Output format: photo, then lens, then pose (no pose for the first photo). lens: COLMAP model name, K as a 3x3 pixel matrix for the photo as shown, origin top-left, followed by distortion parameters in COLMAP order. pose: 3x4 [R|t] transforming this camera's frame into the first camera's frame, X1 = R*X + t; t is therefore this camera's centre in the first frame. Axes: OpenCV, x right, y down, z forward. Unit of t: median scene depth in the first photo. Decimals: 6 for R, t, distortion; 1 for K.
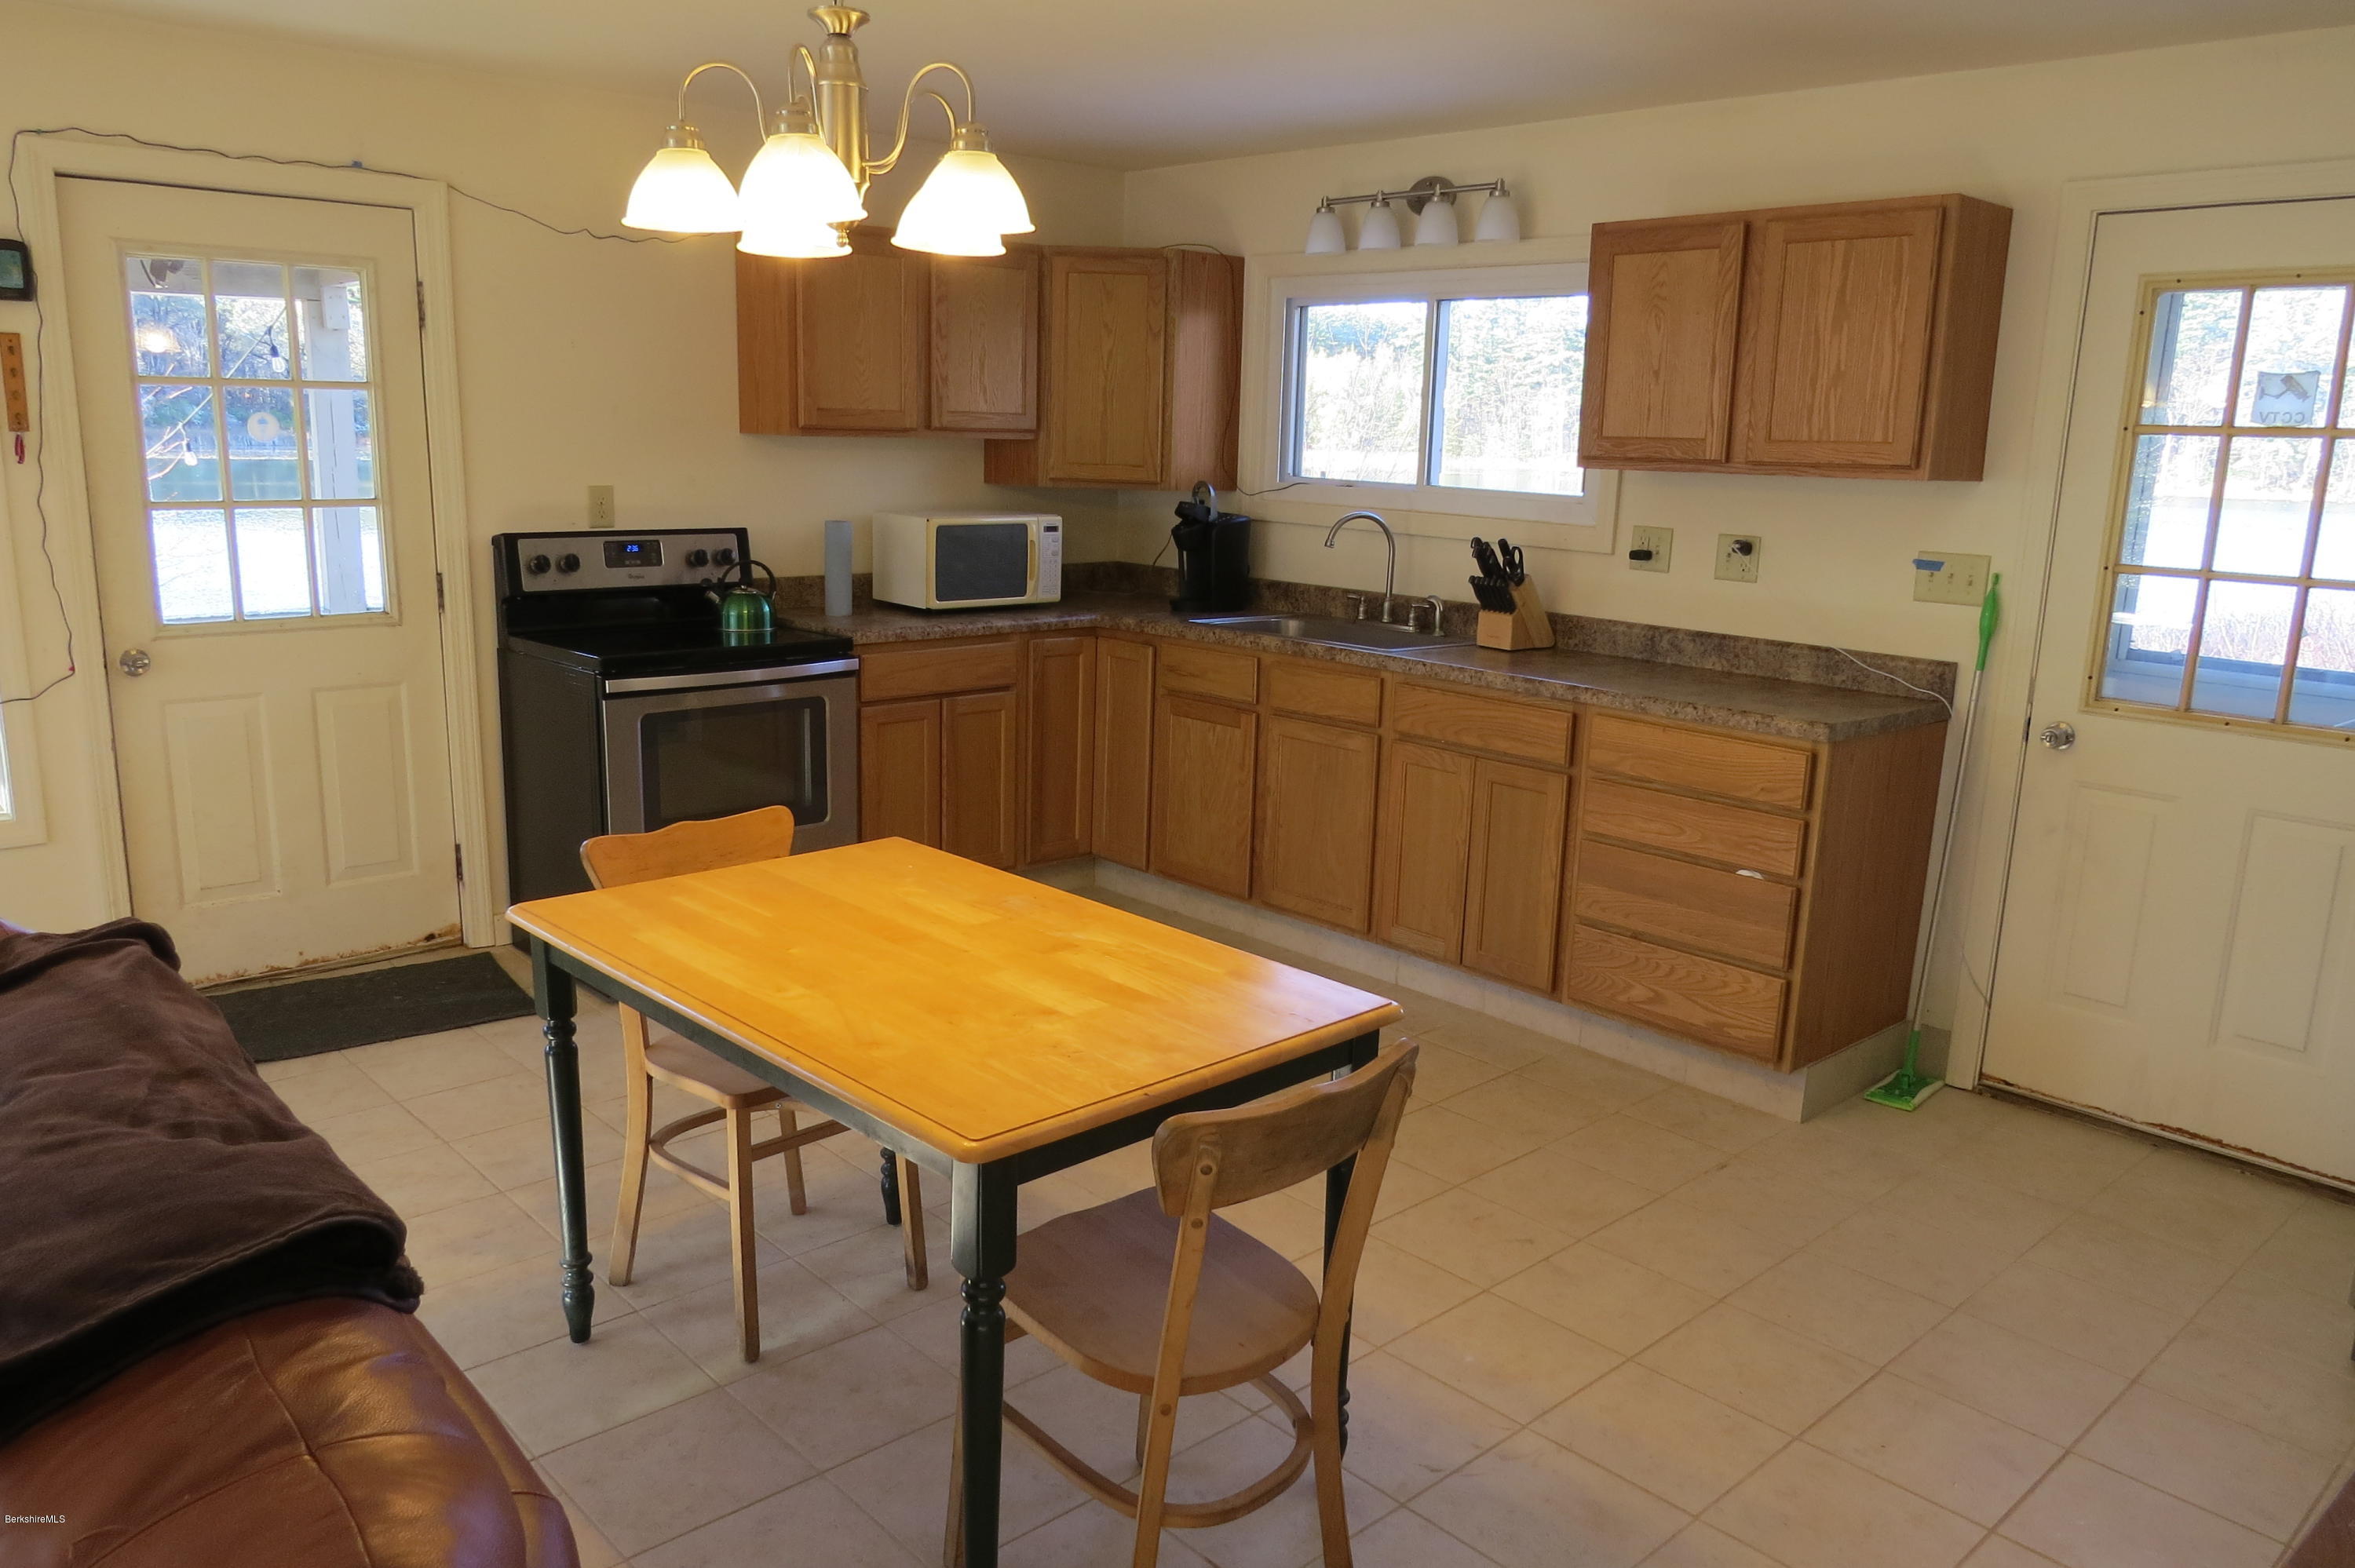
lens RADIAL K [[1698.2, 0, 1151.5], [0, 1698.2, 791.8], [0, 0, 1]] dist [-0.021550, -0.002909]
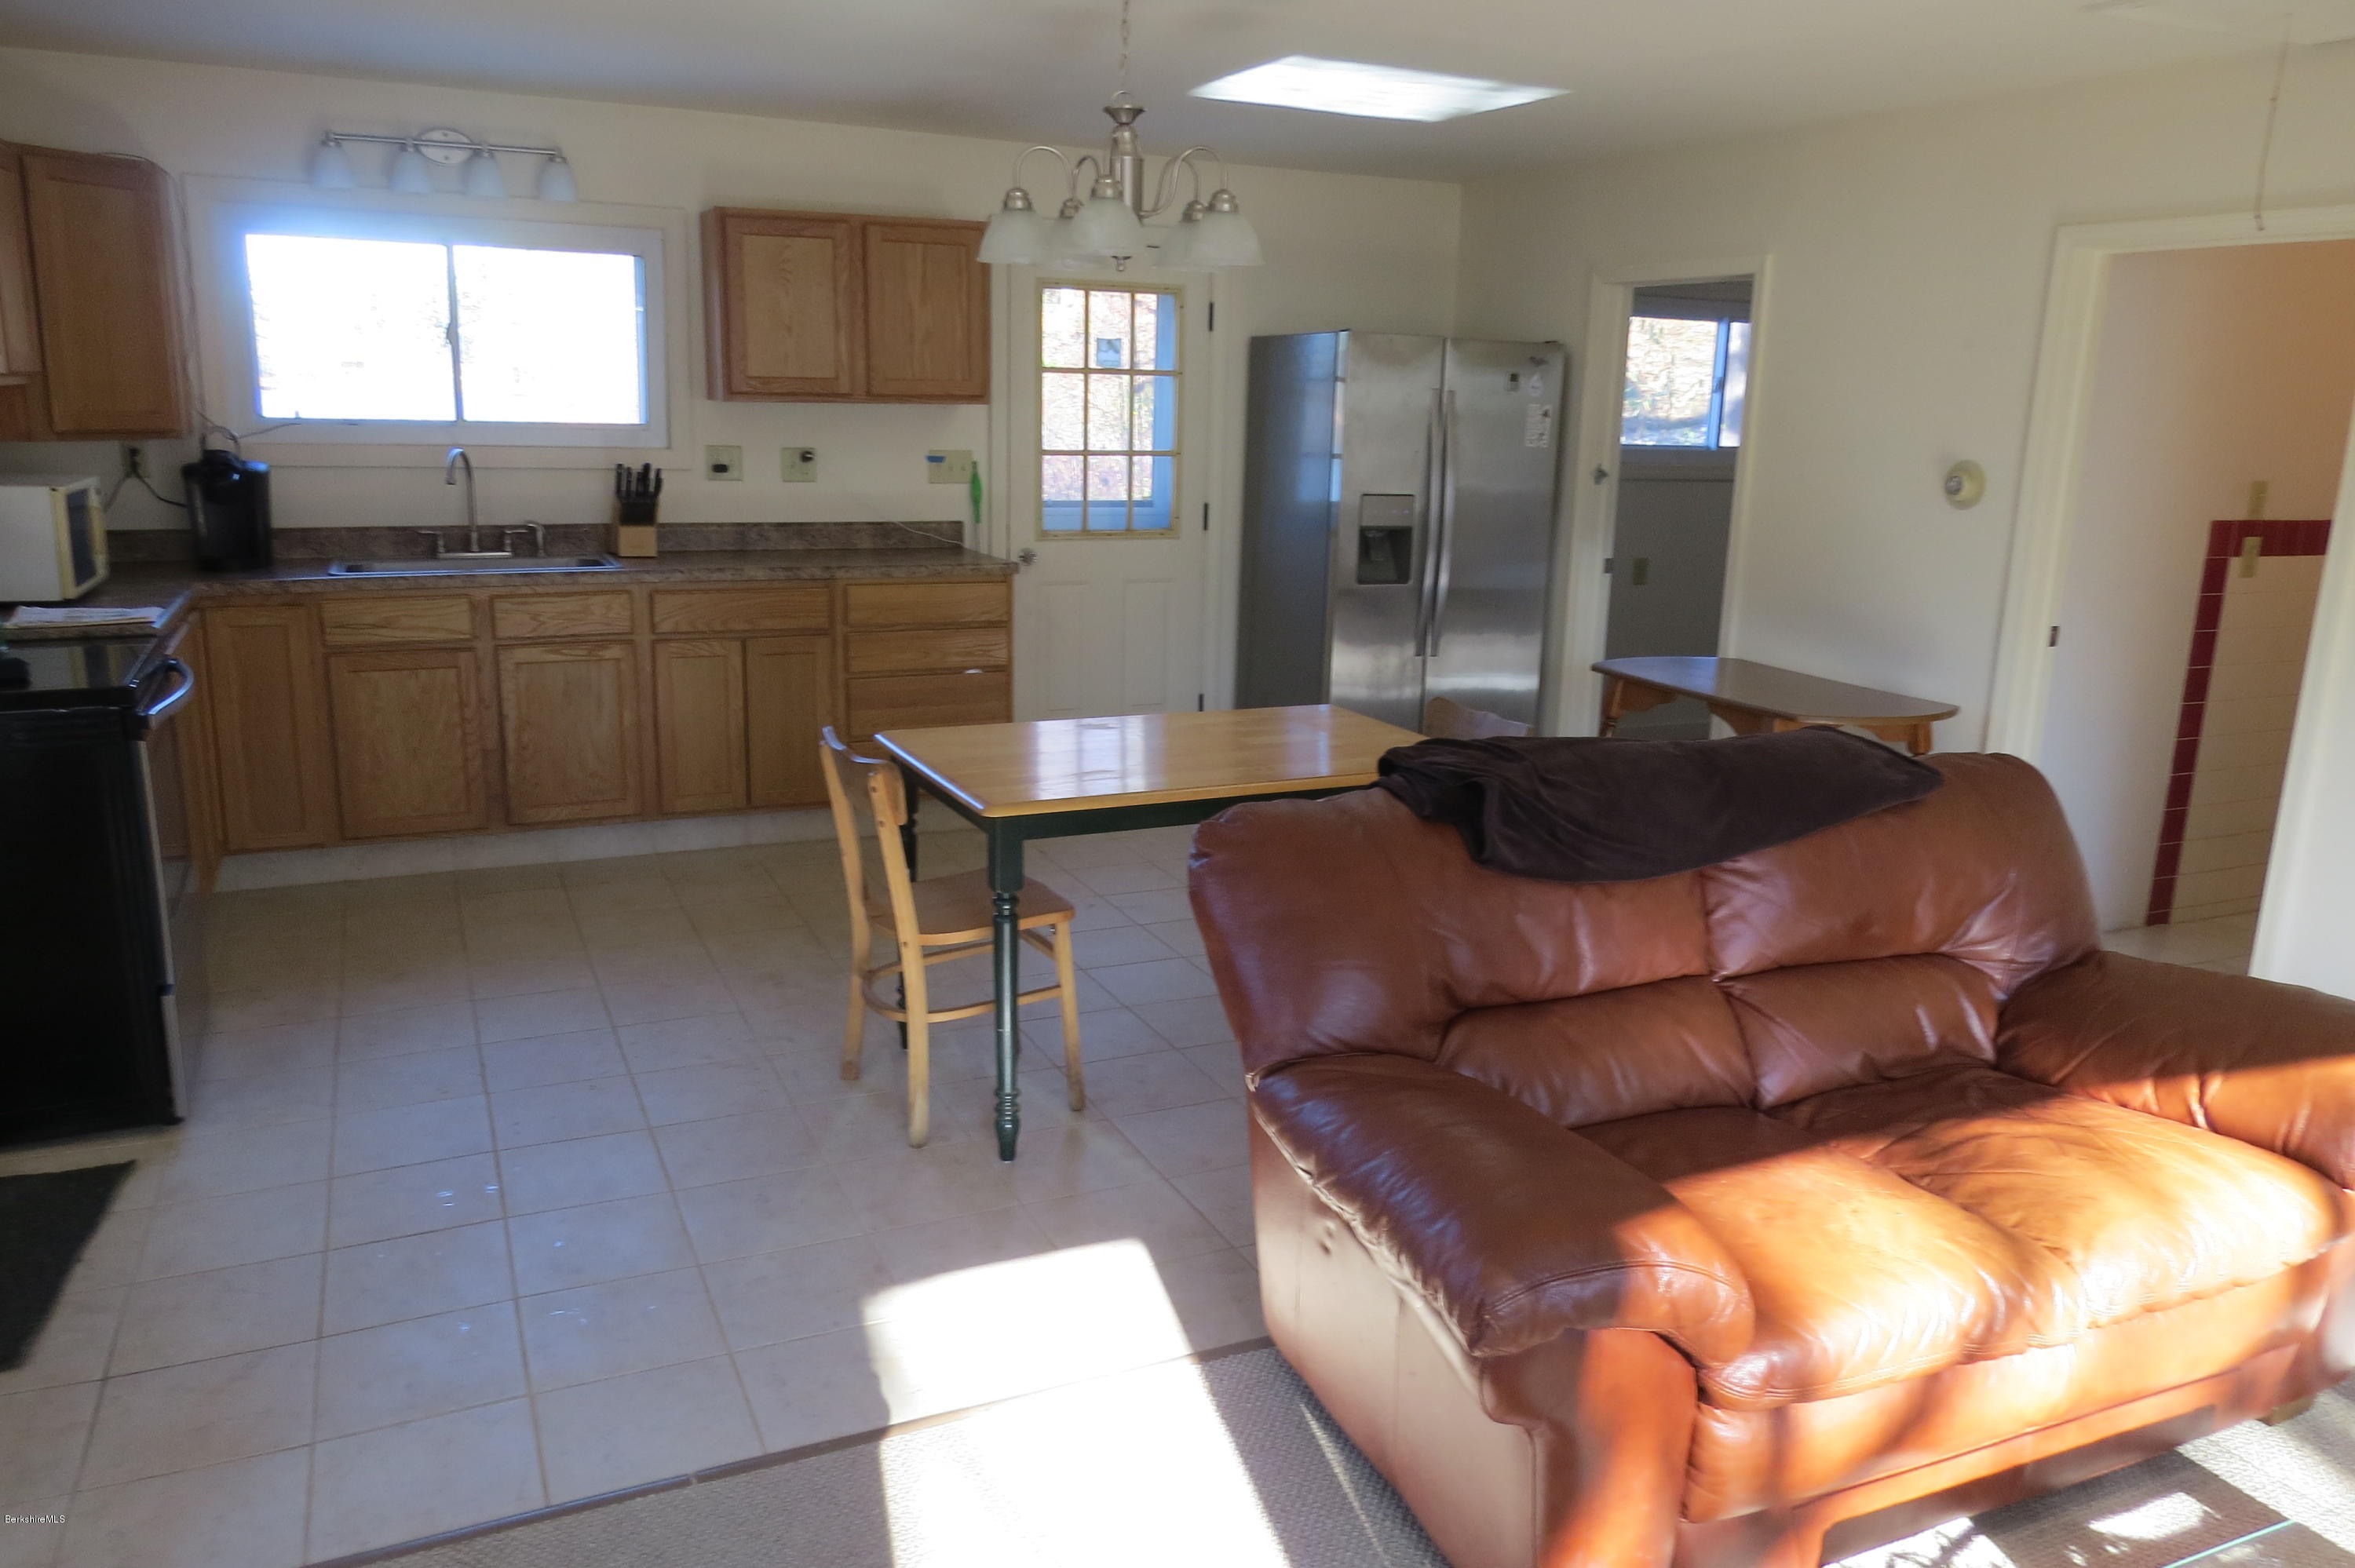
lens RADIAL K [[1660.8, 0, 1169.1], [0, 1660.8, 787.9], [0, 0, 1]] dist [-0.030435, 0.006437]
pose [[0.296339, -0.240180, 0.924390, -0.885497], [0.183947, 0.964096, 0.191528, -0.092015], [-0.937202, 0.113282, 0.329879, 0.329599]]
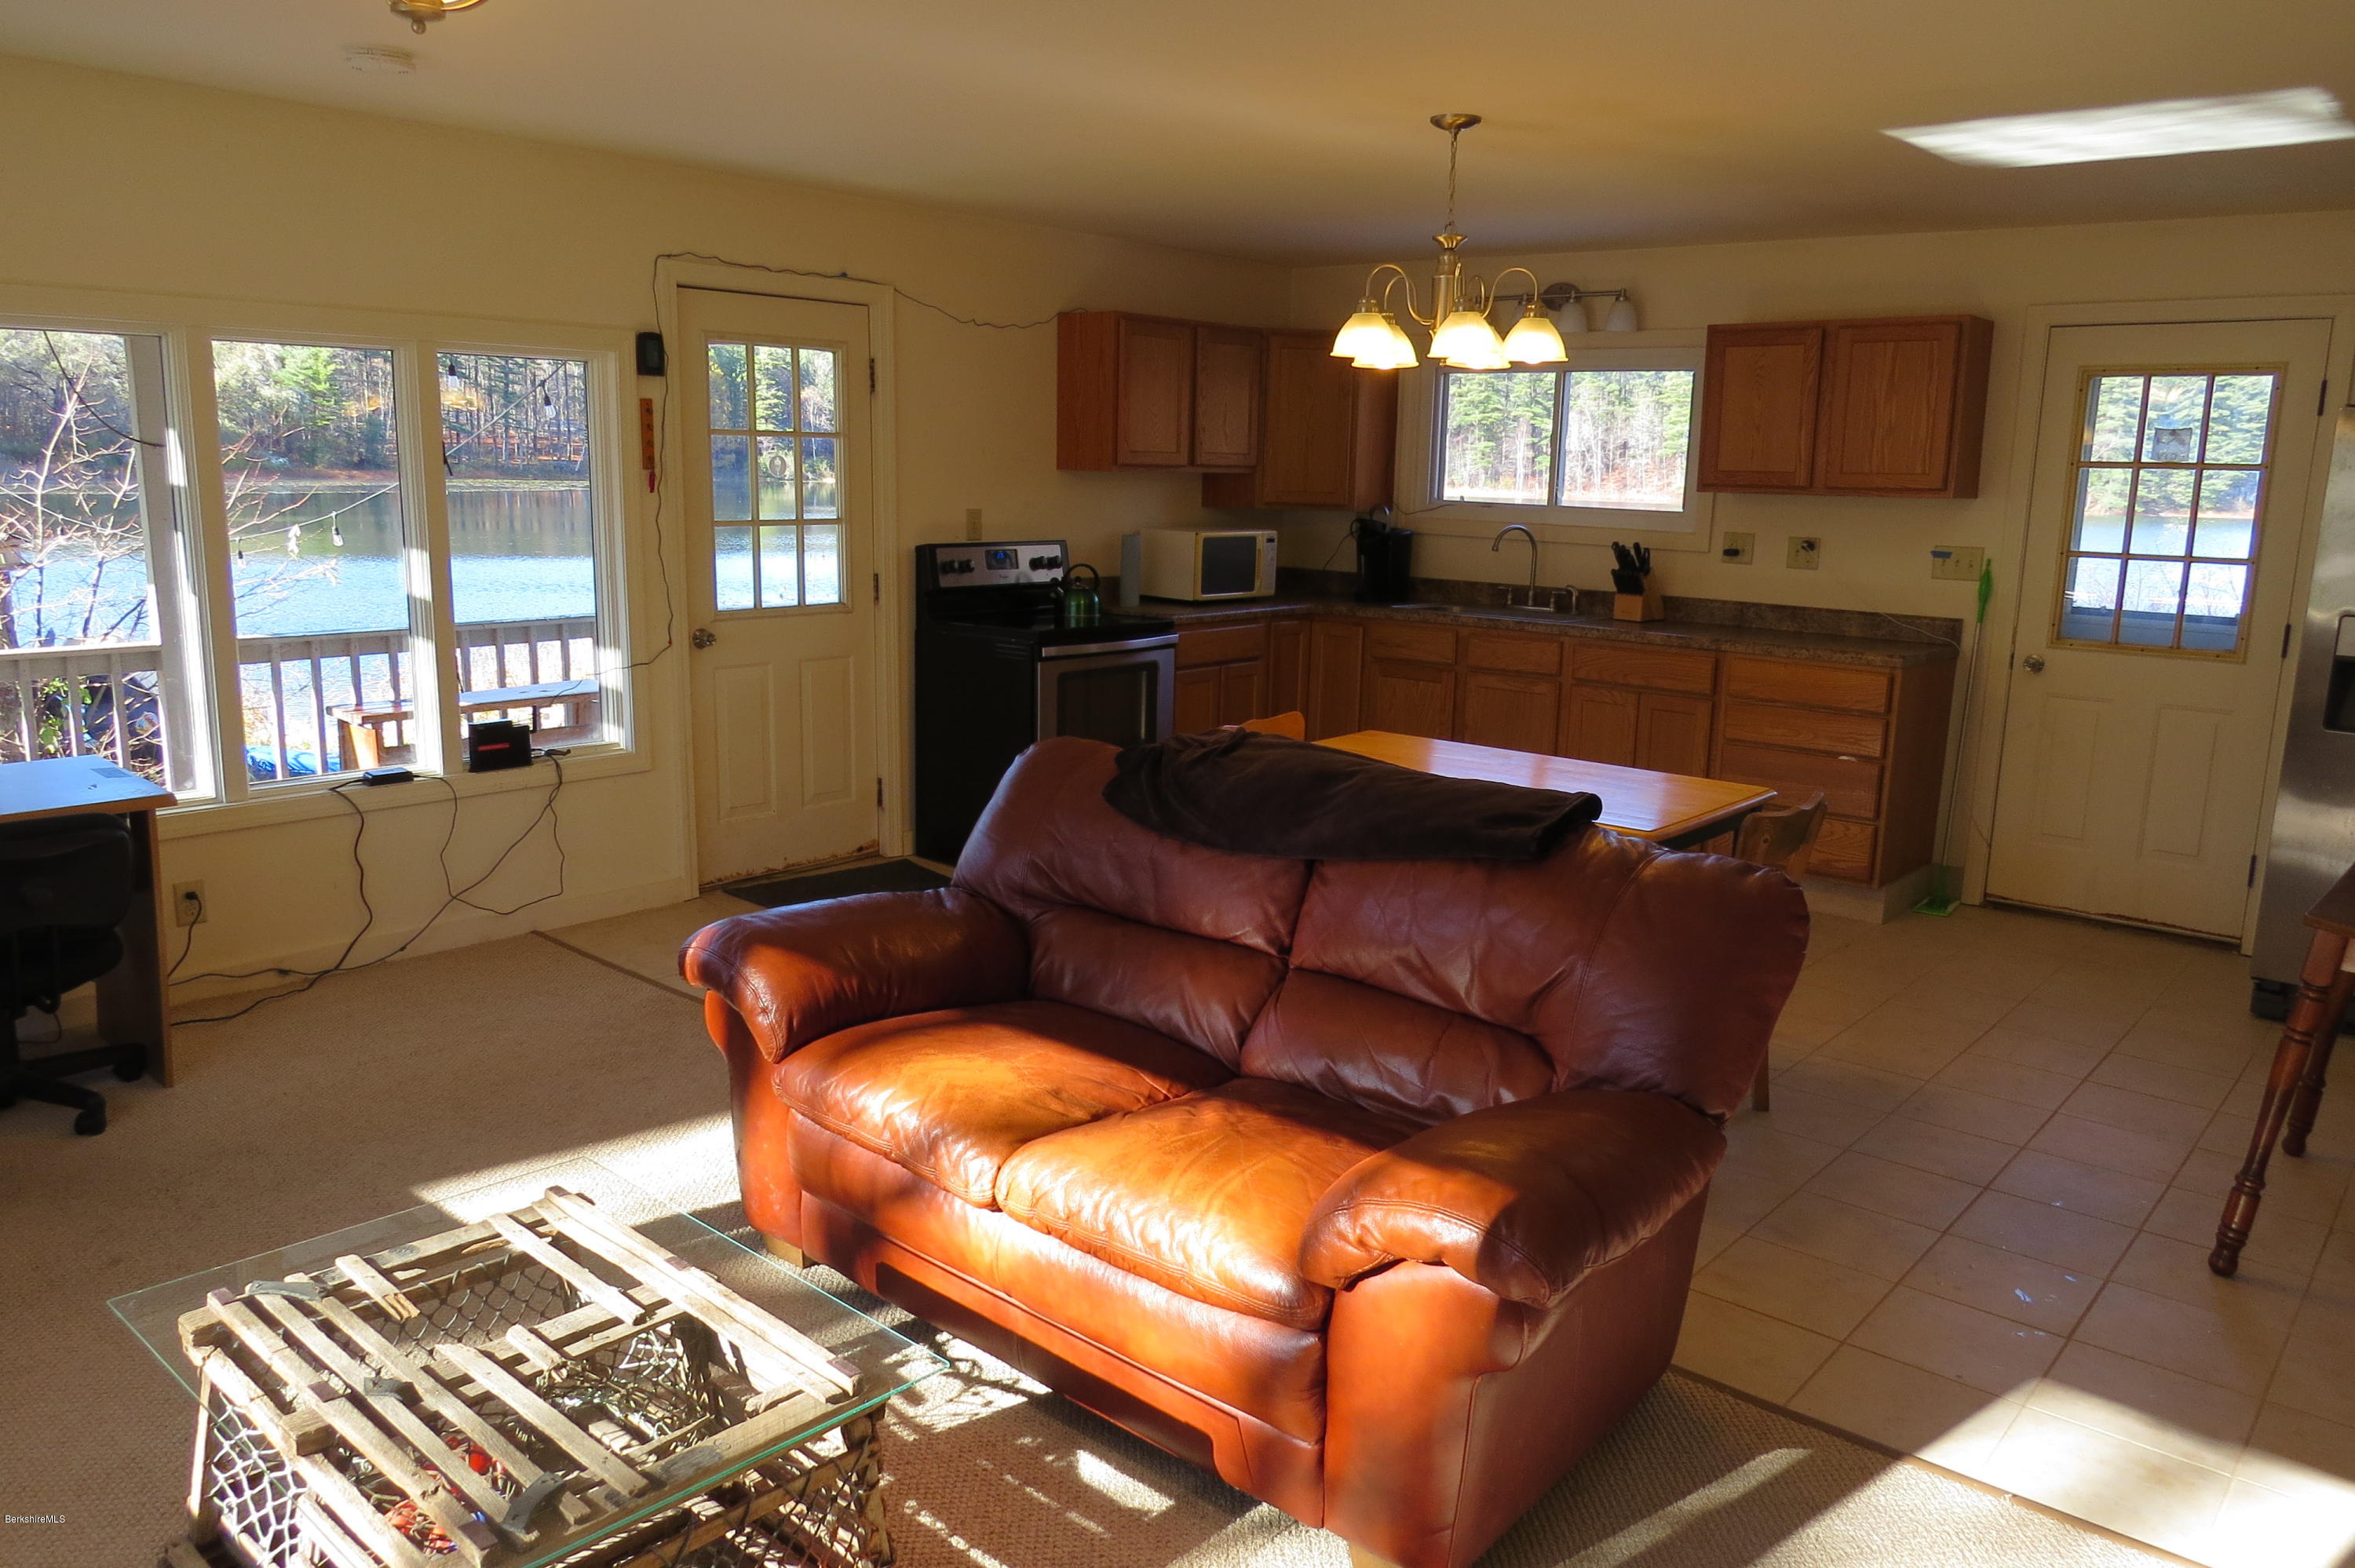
lens RADIAL K [[1660.8, 0, 1169.1], [0, 1660.8, 787.9], [0, 0, 1]] dist [-0.030435, 0.006437]
pose [[0.993598, -0.025648, 0.110025, -0.371275], [0.027485, 0.999506, -0.015213, 0.072730], [-0.109581, 0.018140, 0.993812, -0.360586]]
